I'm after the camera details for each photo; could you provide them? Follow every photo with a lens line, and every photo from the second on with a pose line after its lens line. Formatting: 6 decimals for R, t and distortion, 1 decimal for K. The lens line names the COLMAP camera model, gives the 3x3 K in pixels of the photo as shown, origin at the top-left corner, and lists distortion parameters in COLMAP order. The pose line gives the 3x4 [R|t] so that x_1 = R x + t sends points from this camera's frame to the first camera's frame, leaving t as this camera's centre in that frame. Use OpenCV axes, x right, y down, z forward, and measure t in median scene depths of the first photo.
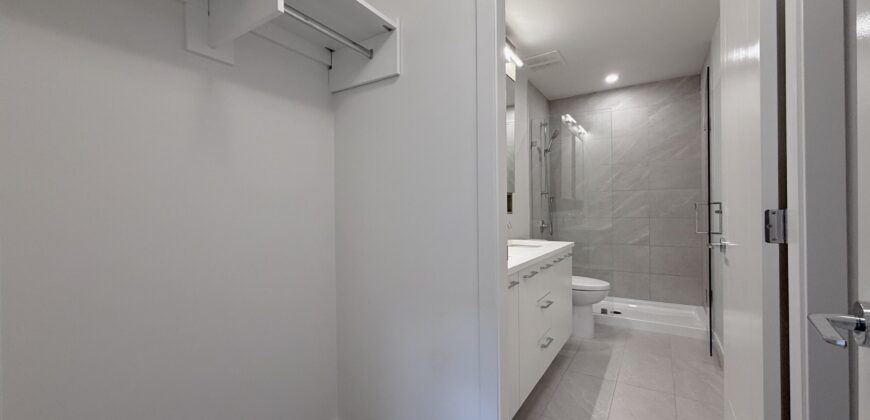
lens RADIAL K [[347.0, 0, 435.1], [0, 347.0, 212.3], [0, 0, 1]] dist [-0.000082, 0.000169]
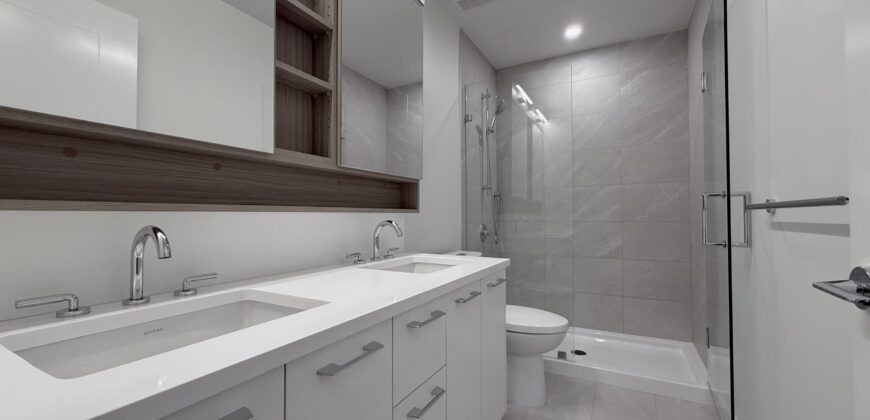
lens RADIAL K [[347.0, 0, 435.1], [0, 347.0, 210.8], [0, 0, 1]] dist [-0.000082, 0.000169]
pose [[0.996951, 0.009332, 0.077476, 0.157164], [-0.007715, 0.999747, -0.021151, 0.010854], [-0.077654, 0.020489, 0.996770, 0.283768]]
